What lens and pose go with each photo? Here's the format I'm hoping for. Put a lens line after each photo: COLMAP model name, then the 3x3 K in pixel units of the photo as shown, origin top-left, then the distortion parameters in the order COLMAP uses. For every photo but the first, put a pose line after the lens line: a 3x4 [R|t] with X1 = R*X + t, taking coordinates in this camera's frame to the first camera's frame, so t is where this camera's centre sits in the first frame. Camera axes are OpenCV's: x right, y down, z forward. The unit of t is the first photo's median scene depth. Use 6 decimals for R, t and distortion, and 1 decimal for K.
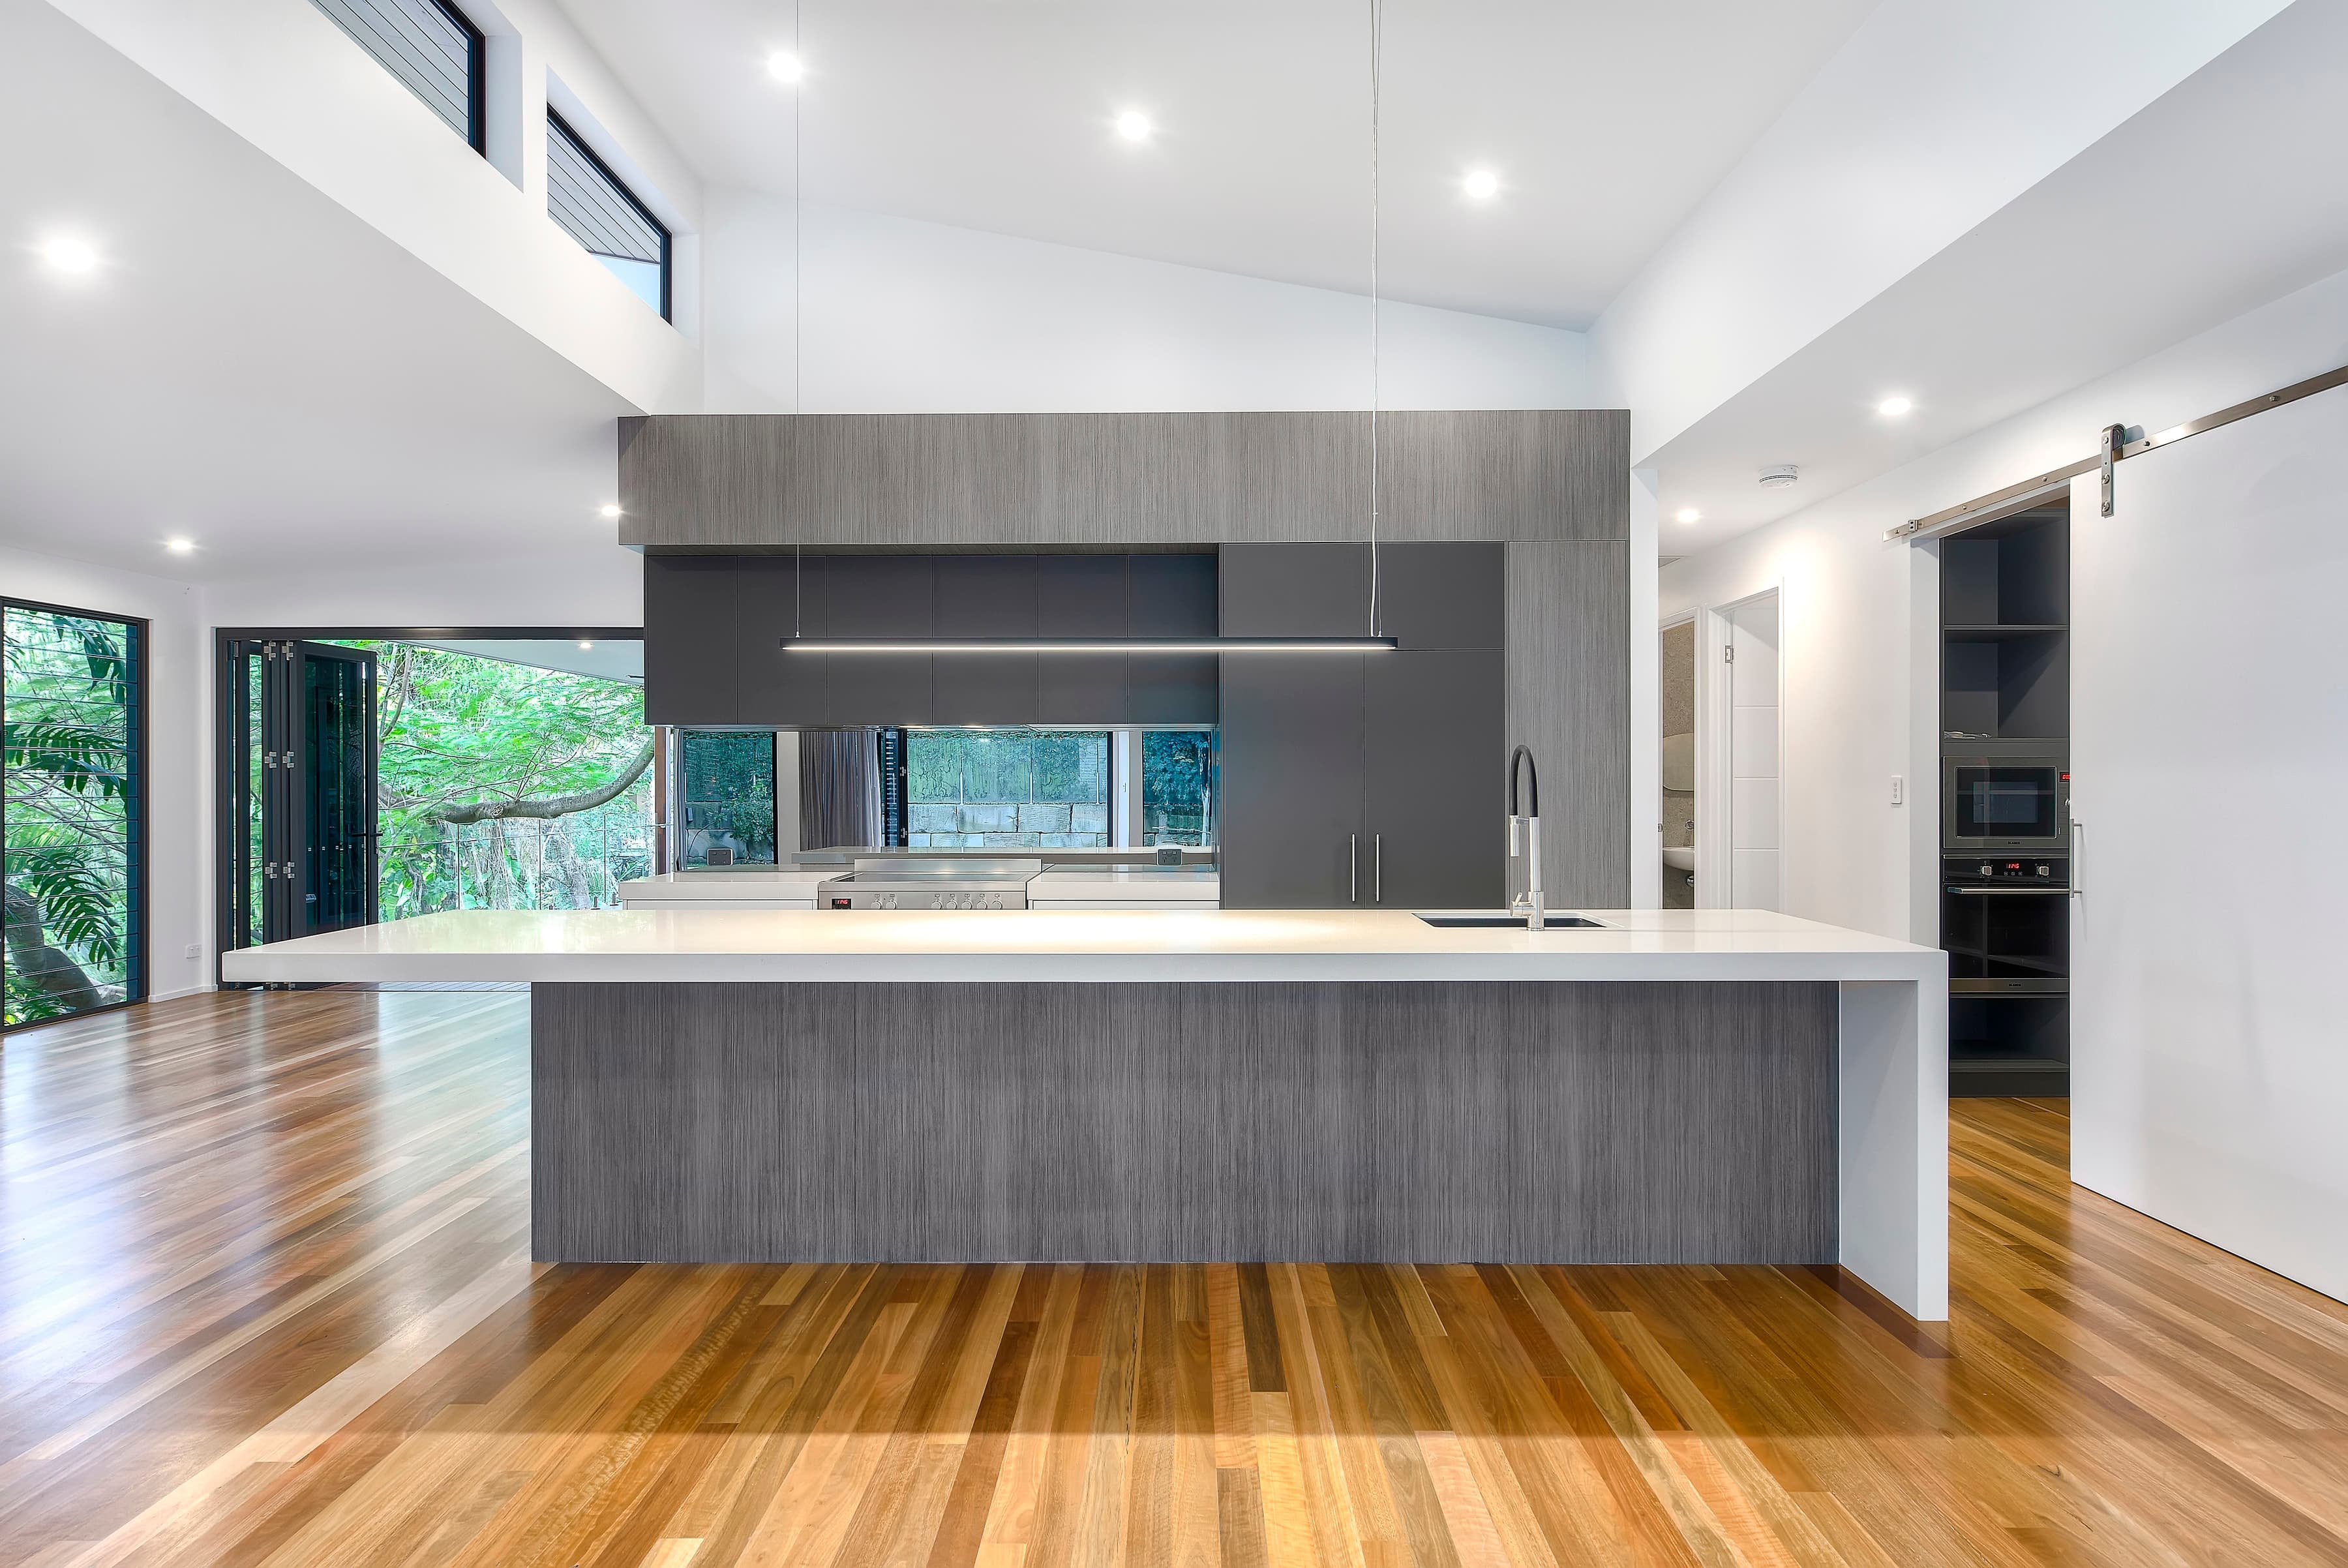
lens RADIAL K [[1222.7, 0, 1170.4], [0, 1222.7, 786.4], [0, 0, 1]] dist [0.004436, -0.000224]
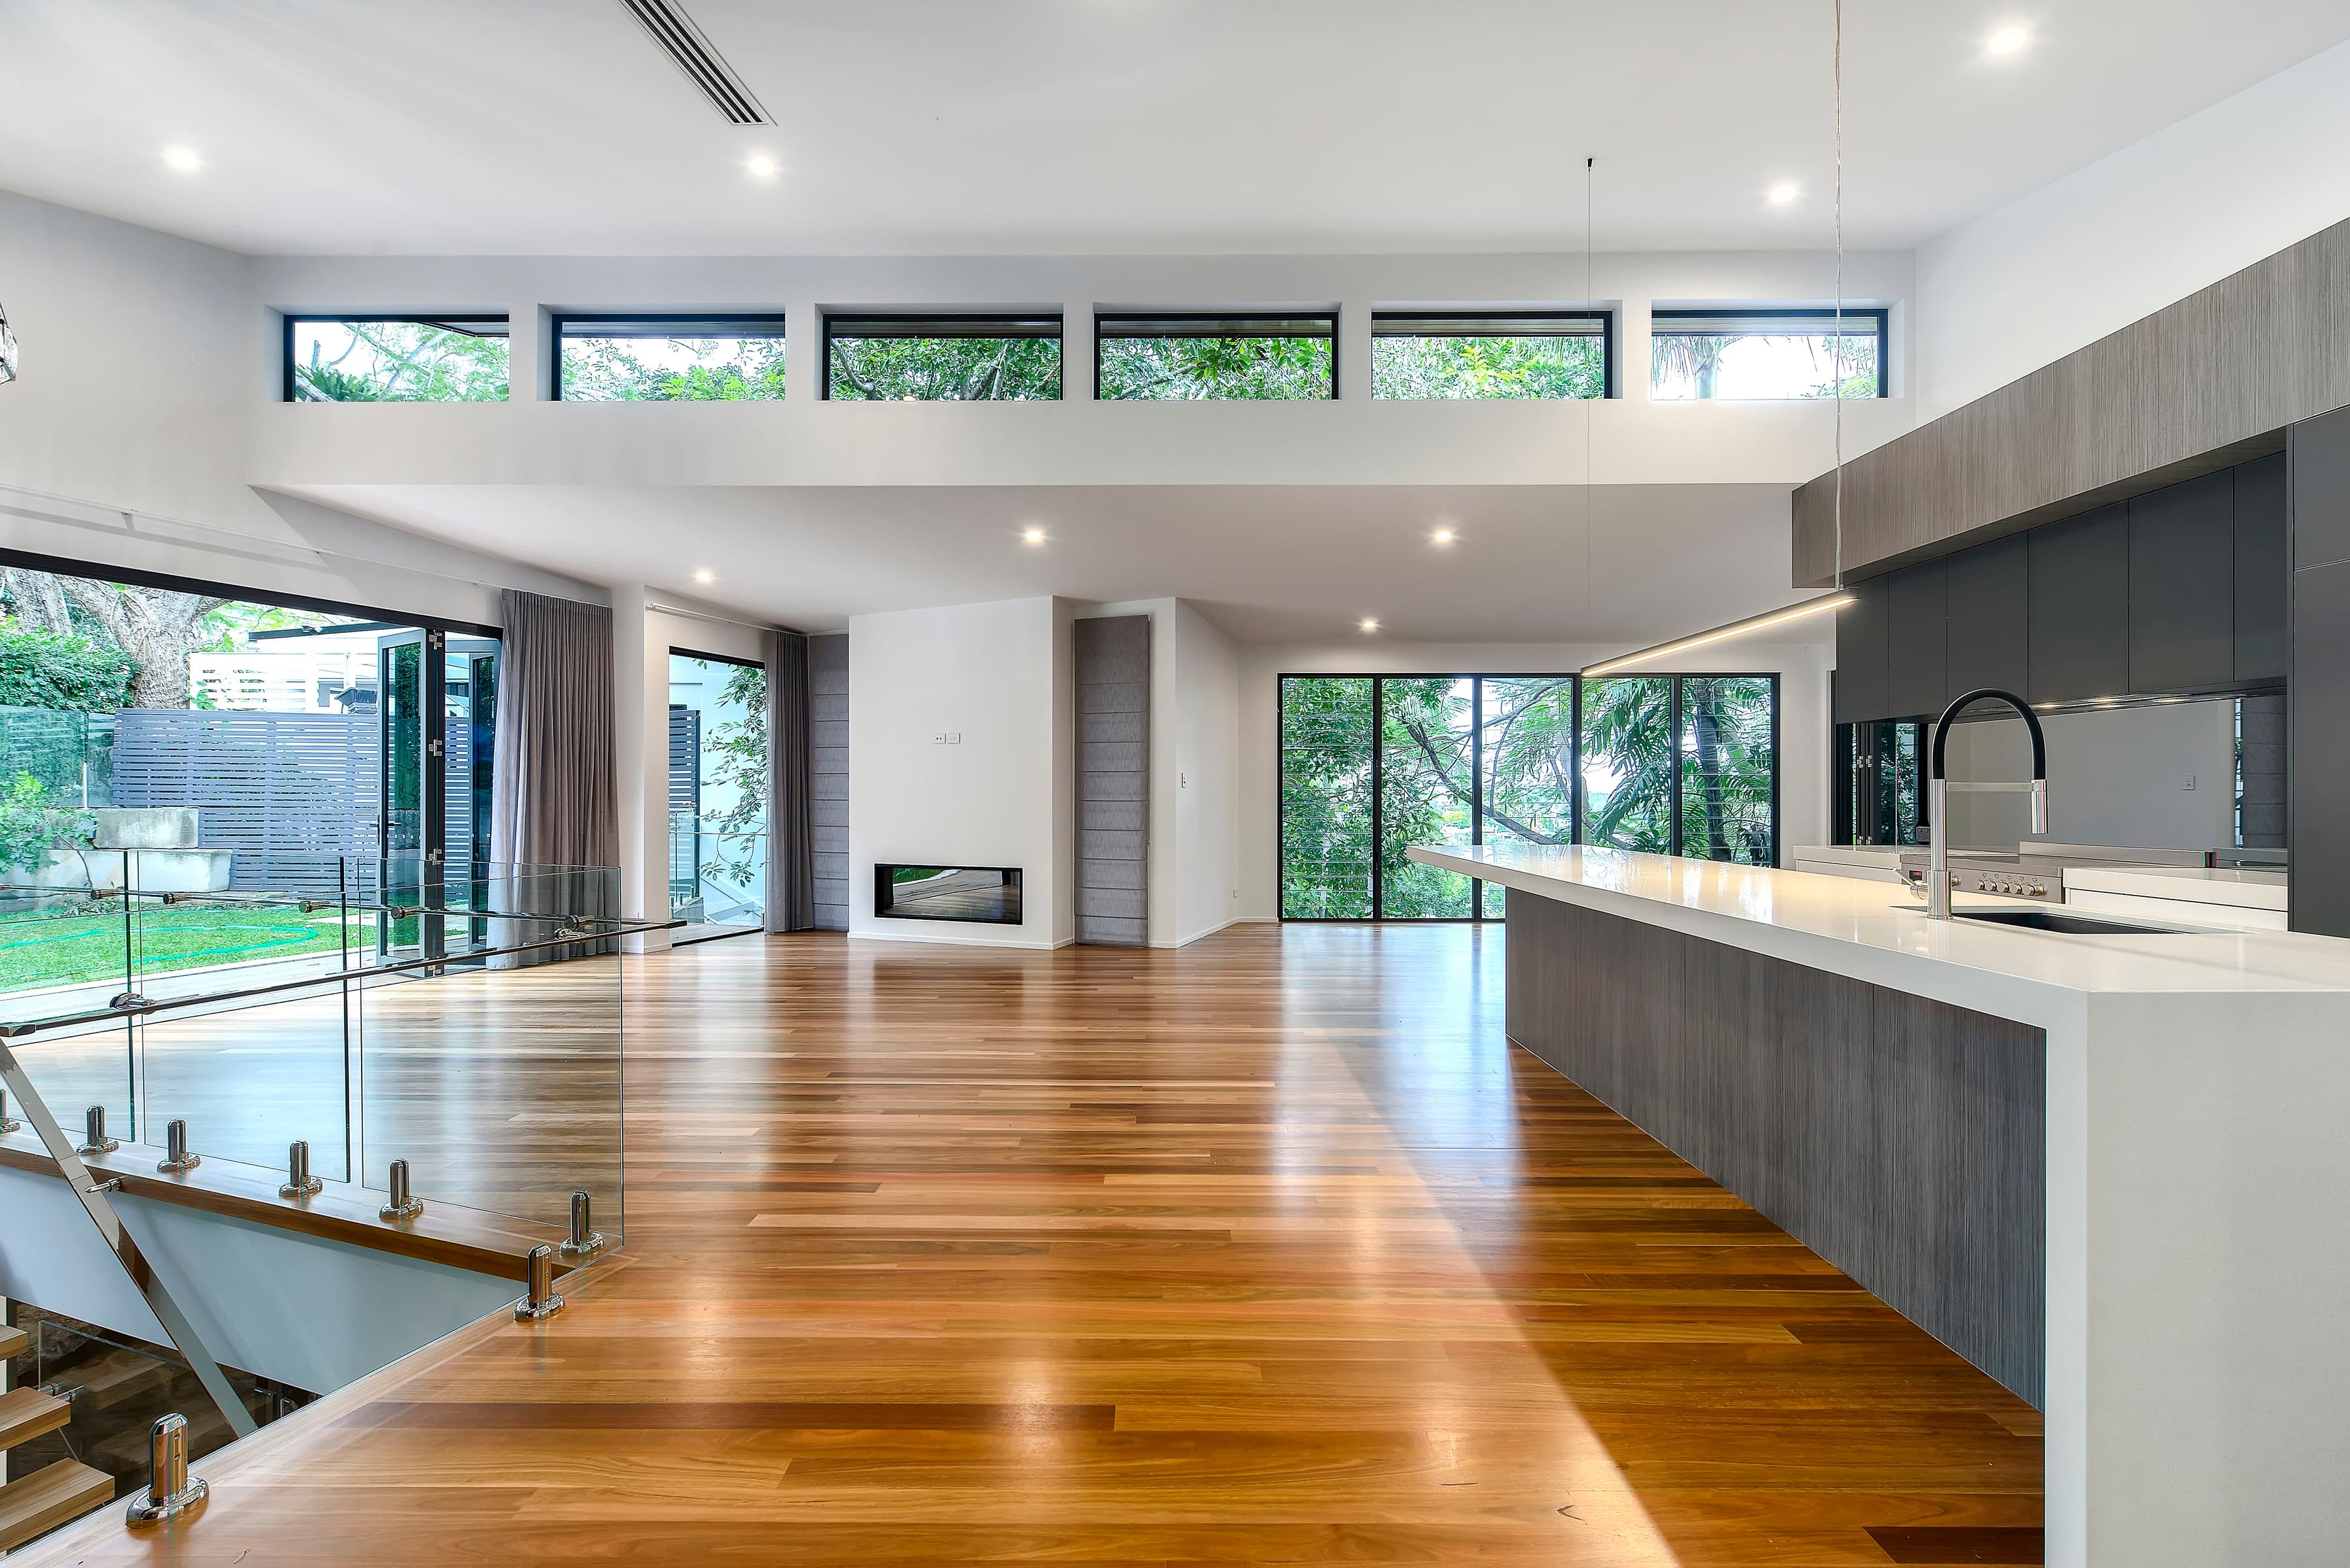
lens RADIAL K [[1027.0, 0, 1169.6], [0, 1027.0, 790.6], [0, 0, 1]] dist [-0.002535, -0.000327]
pose [[0.011252, -0.002898, -0.999932, 0.994824], [-0.001970, 0.999994, -0.002921, 0.036855], [0.999935, 0.002002, 0.011247, 0.492548]]
